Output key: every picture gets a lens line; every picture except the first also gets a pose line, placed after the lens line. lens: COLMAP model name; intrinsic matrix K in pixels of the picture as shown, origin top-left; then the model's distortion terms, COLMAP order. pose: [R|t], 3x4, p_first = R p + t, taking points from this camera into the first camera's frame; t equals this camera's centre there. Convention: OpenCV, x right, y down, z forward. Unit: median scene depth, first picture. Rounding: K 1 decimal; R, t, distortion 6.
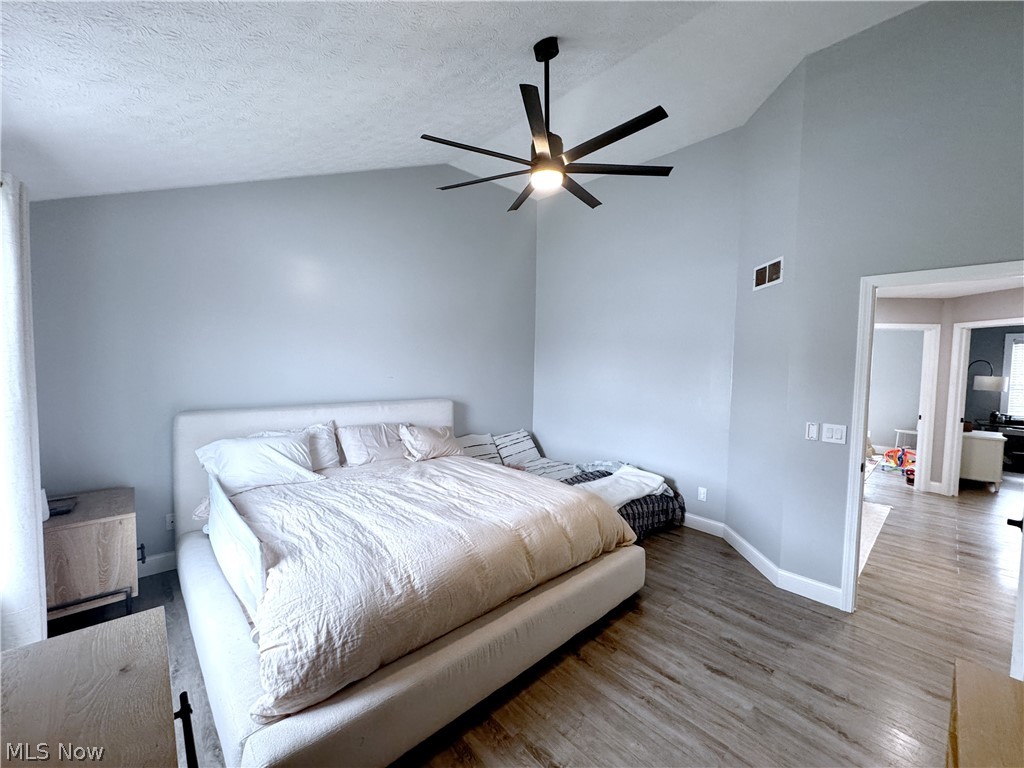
lens RADIAL K [[408.5, 0, 517.0], [0, 408.5, 382.7], [0, 0, 1]] dist [-0.003629, 0.001727]
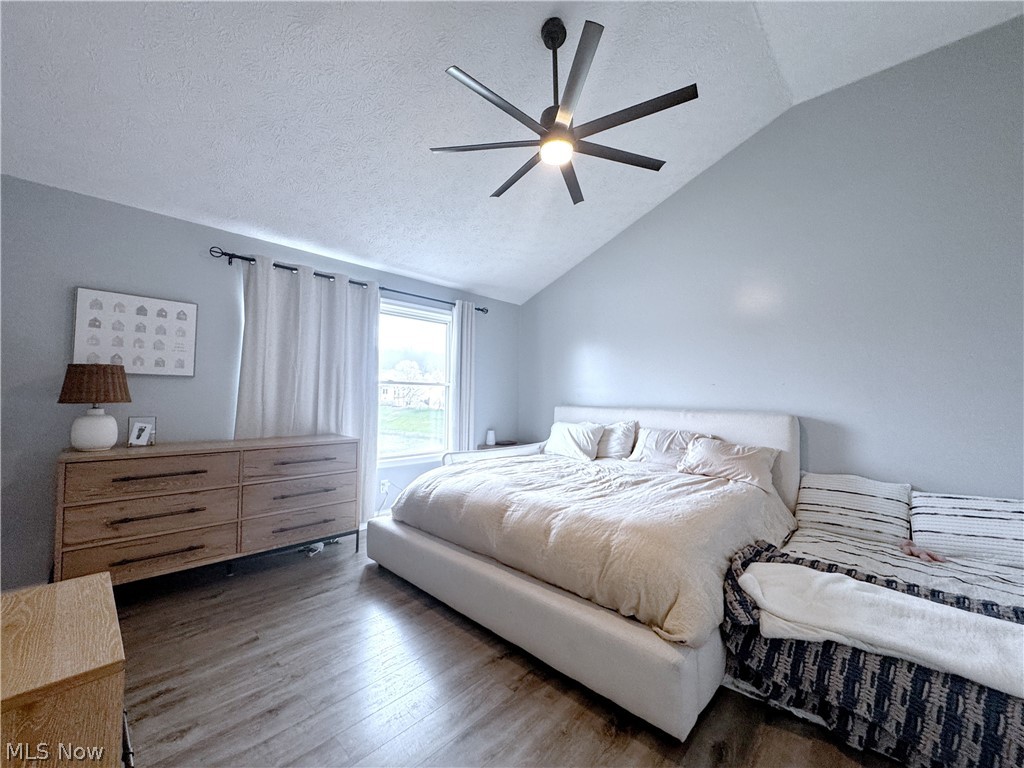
lens RADIAL K [[408.5, 0, 516.1], [0, 408.5, 387.1], [0, 0, 1]] dist [-0.003629, 0.001727]
pose [[0.060937, -0.045065, -0.997124, 0.935581], [-0.066166, 0.996601, -0.049085, 0.104283], [0.995946, 0.068966, 0.057748, 0.825437]]
